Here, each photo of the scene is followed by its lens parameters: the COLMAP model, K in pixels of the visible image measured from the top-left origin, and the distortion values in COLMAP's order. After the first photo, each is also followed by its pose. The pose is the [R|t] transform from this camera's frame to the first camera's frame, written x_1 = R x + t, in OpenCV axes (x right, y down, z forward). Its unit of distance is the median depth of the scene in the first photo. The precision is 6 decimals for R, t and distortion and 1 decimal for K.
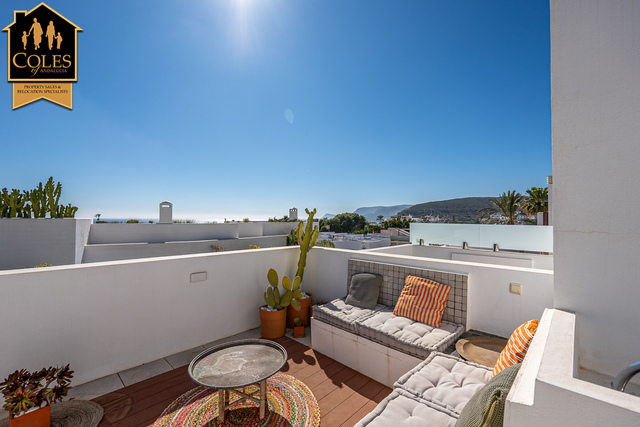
lens RADIAL K [[268.4, 0, 320.0], [0, 268.4, 213.5], [0, 0, 1]] dist [-0.004063, -0.000353]
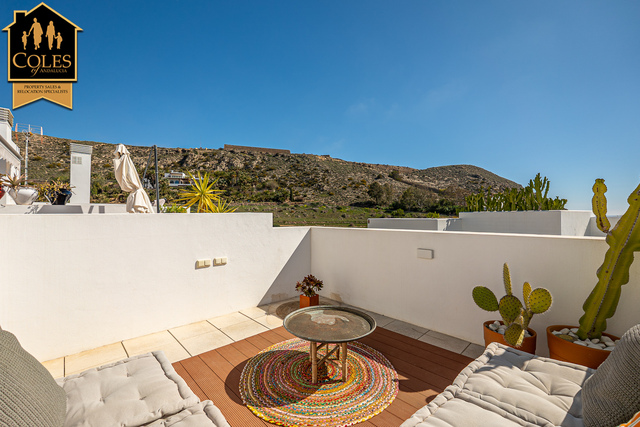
lens RADIAL K [[268.4, 0, 320.0], [0, 268.4, 213.5], [0, 0, 1]] dist [-0.004063, -0.000353]
pose [[-0.010180, -0.008842, -0.999909, 0.377195], [0.022749, 0.999700, -0.009072, 0.077521], [0.999689, -0.022839, -0.009975, 0.517375]]
